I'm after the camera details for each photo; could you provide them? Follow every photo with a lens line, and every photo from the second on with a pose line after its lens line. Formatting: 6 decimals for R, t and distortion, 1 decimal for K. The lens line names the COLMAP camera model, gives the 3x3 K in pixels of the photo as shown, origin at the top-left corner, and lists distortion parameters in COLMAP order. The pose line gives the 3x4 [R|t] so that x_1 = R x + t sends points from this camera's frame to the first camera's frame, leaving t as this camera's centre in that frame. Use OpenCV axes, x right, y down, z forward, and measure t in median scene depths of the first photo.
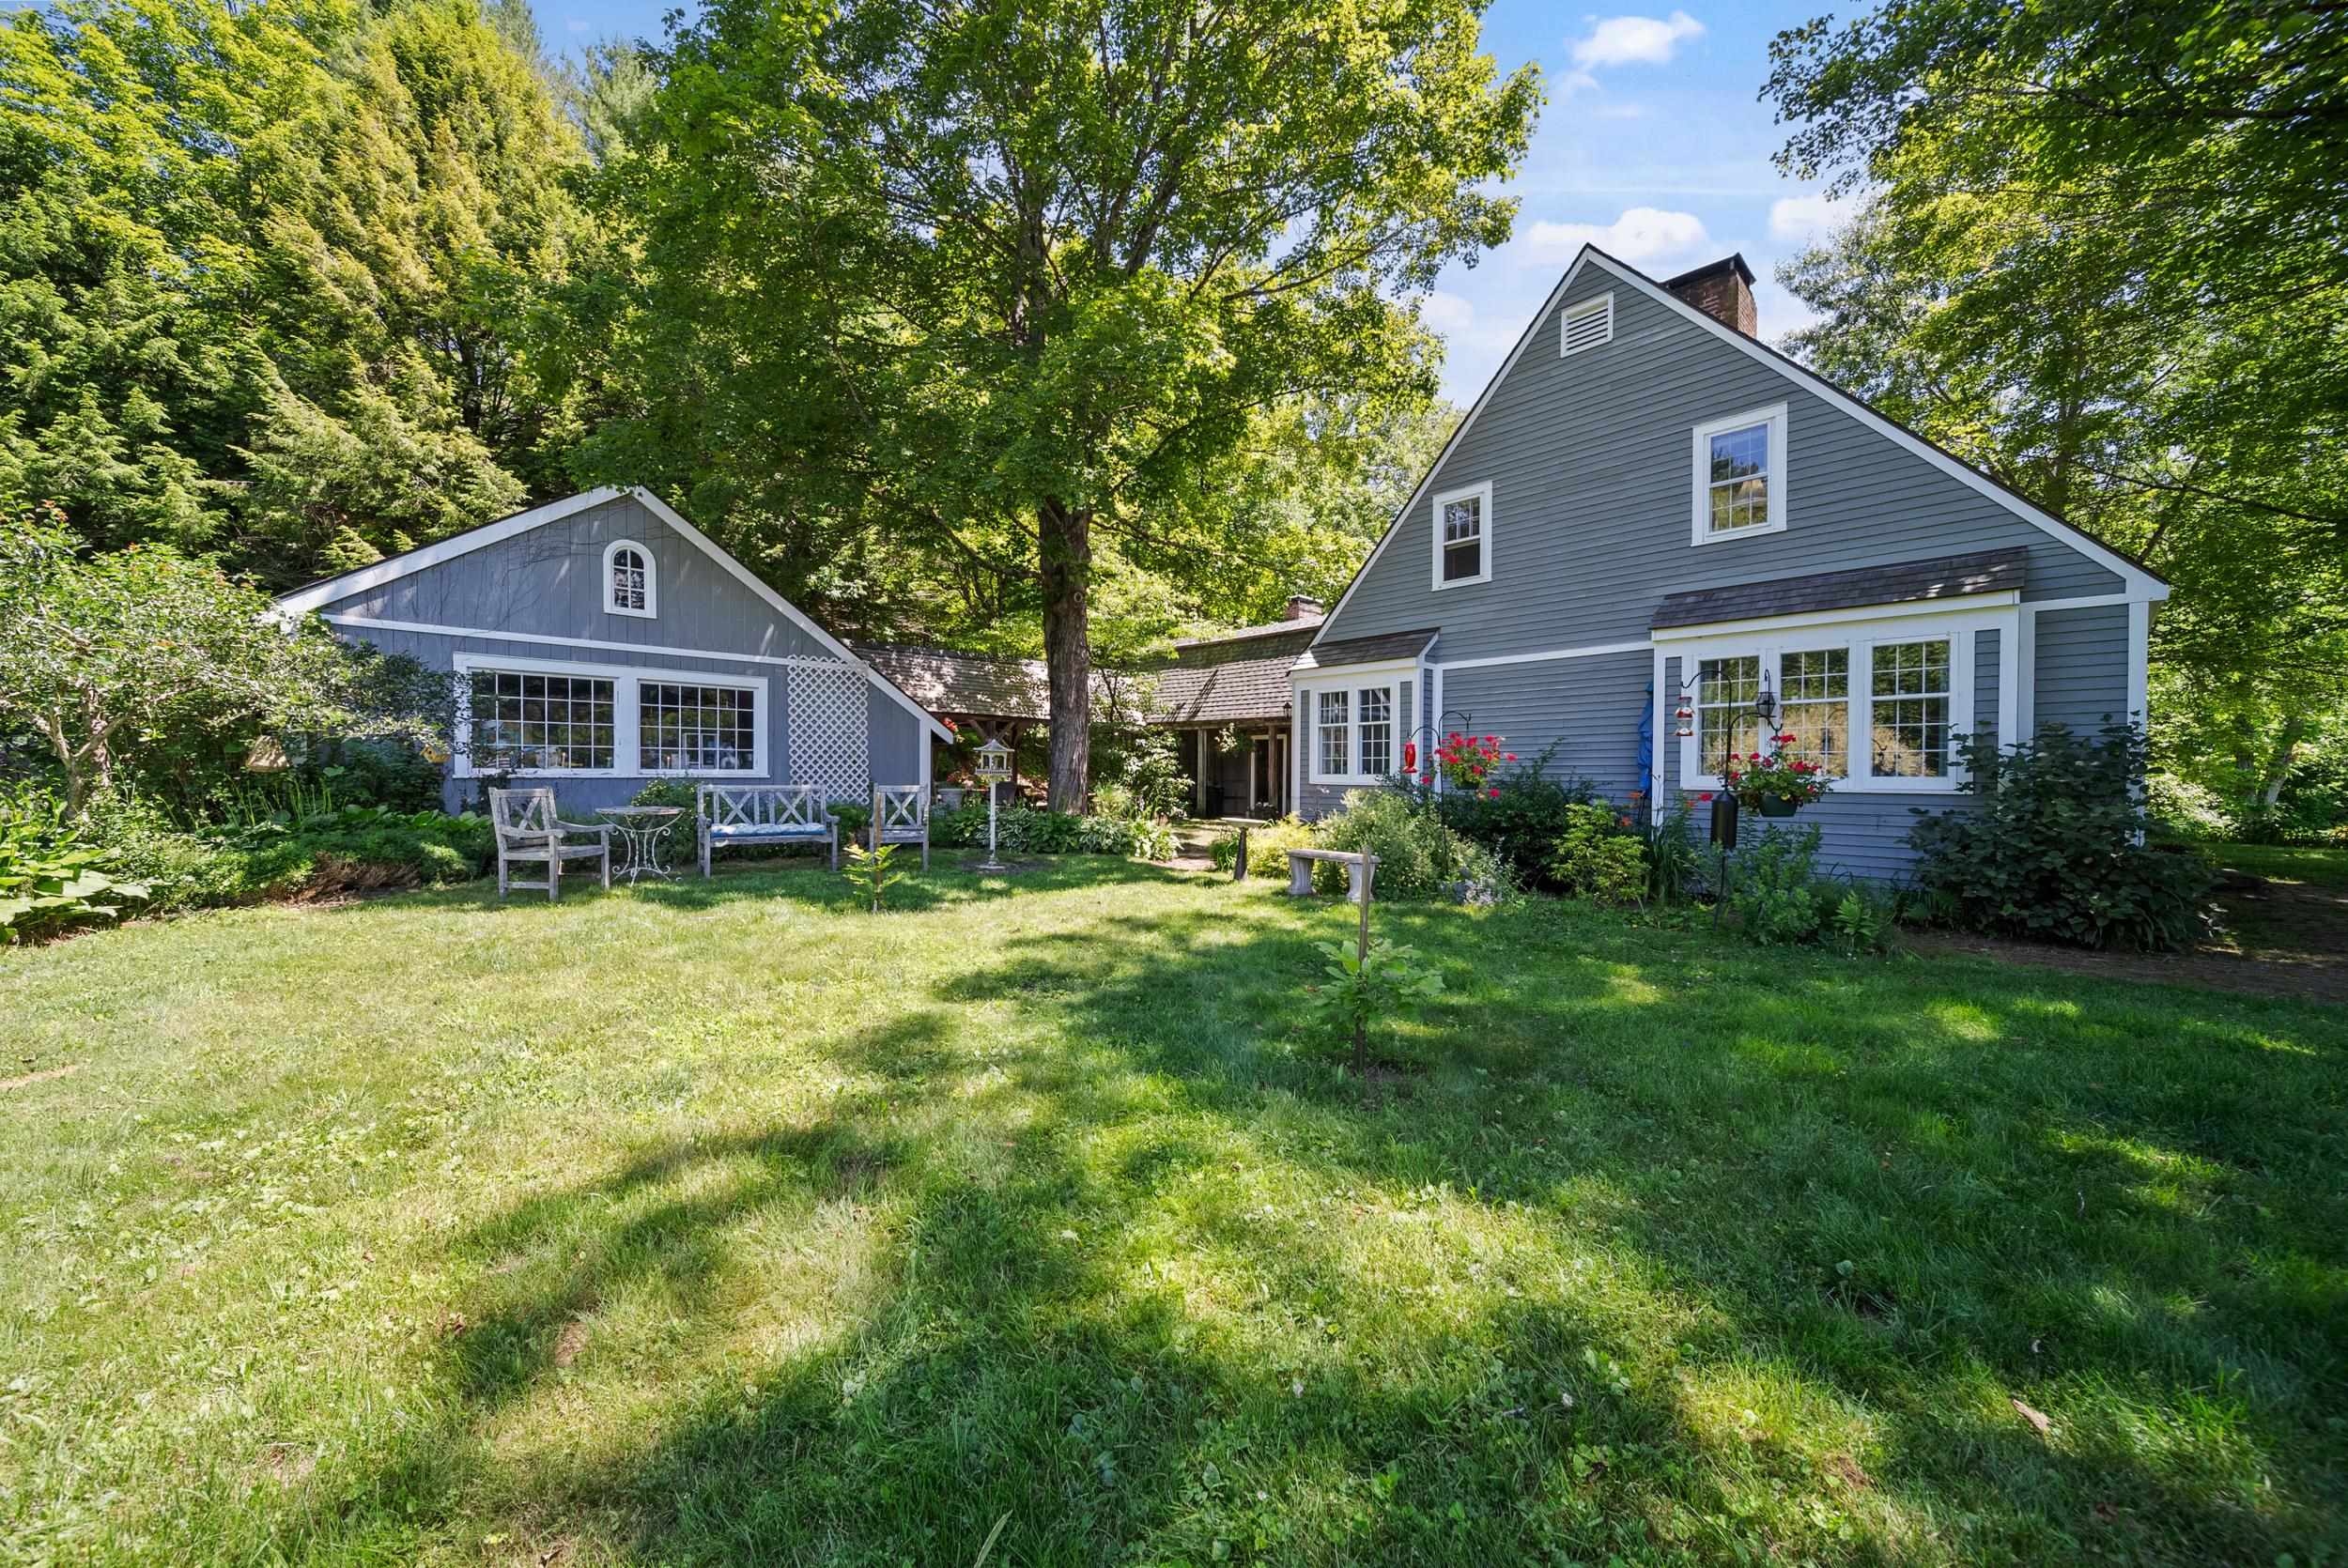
lens RADIAL K [[835.3, 0, 1173.4], [0, 835.3, 781.0], [0, 0, 1]] dist [-0.001055, -0.001067]
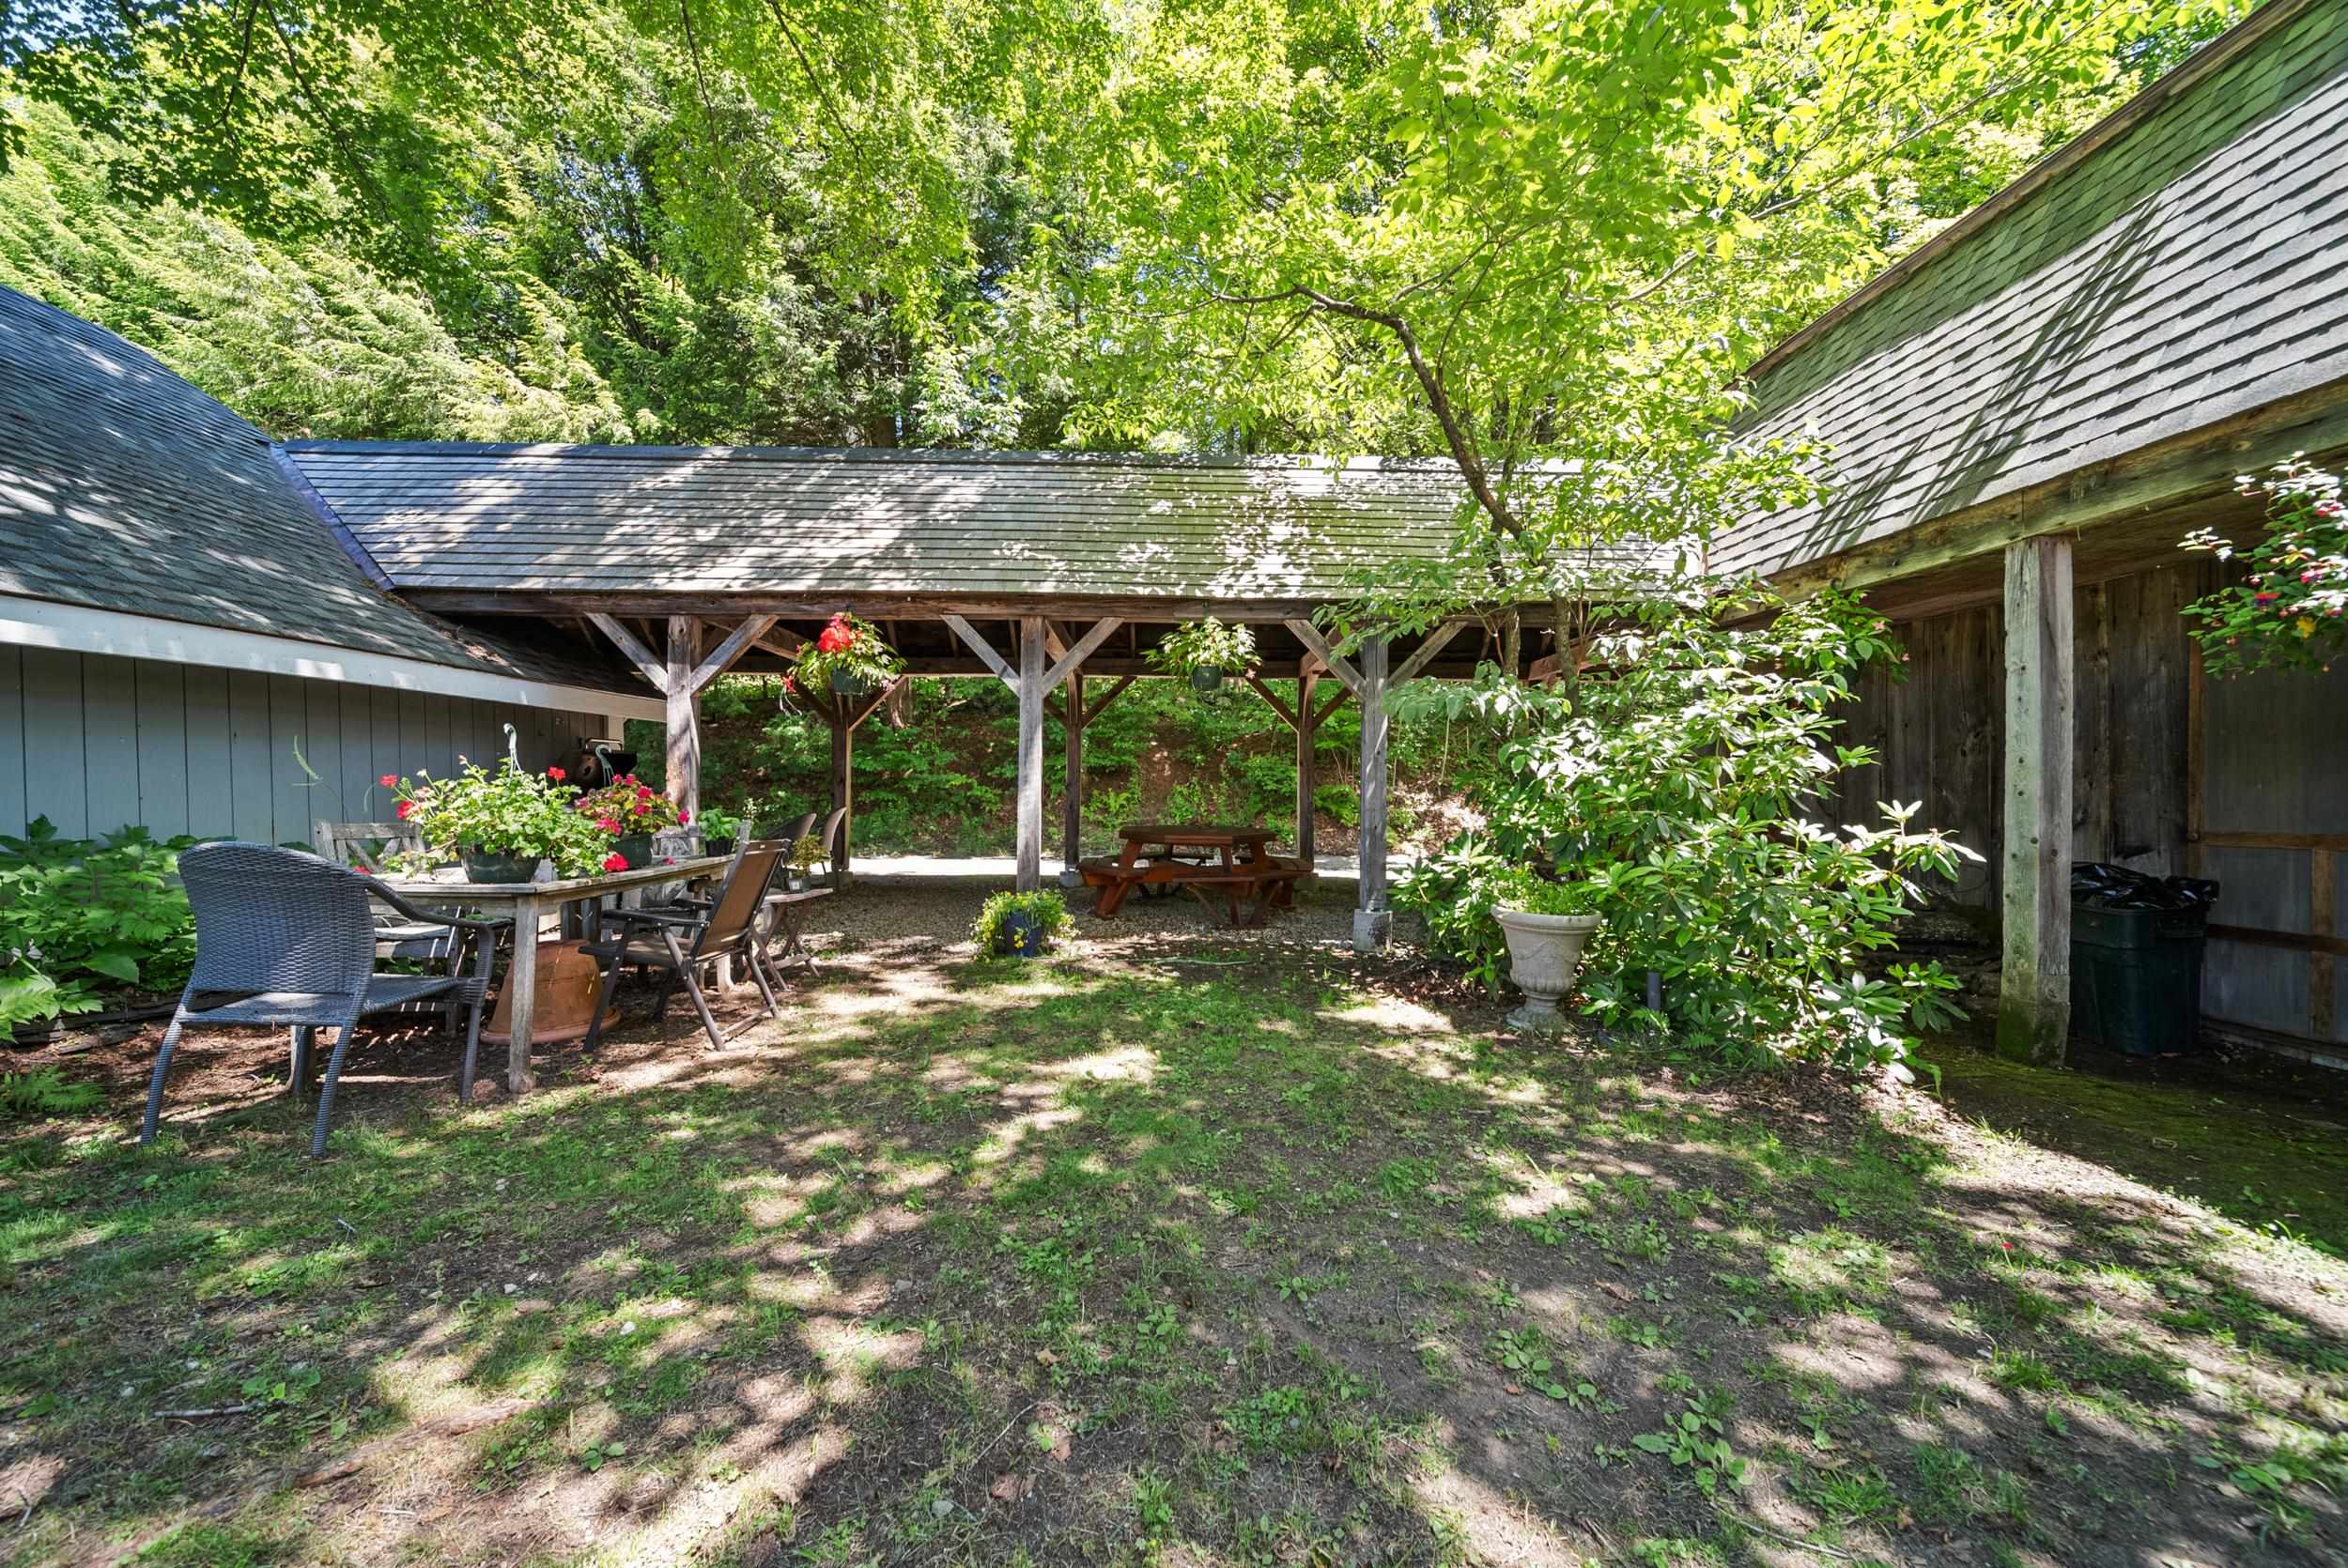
lens RADIAL K [[835.3, 0, 1173.4], [0, 835.3, 790.0], [0, 0, 1]] dist [-0.001055, -0.001067]
pose [[0.740131, -0.003071, -0.672456, 0.018428], [-0.003044, 0.999964, -0.007917, -0.008737], [0.672456, 0.007907, 0.740095, 0.768336]]
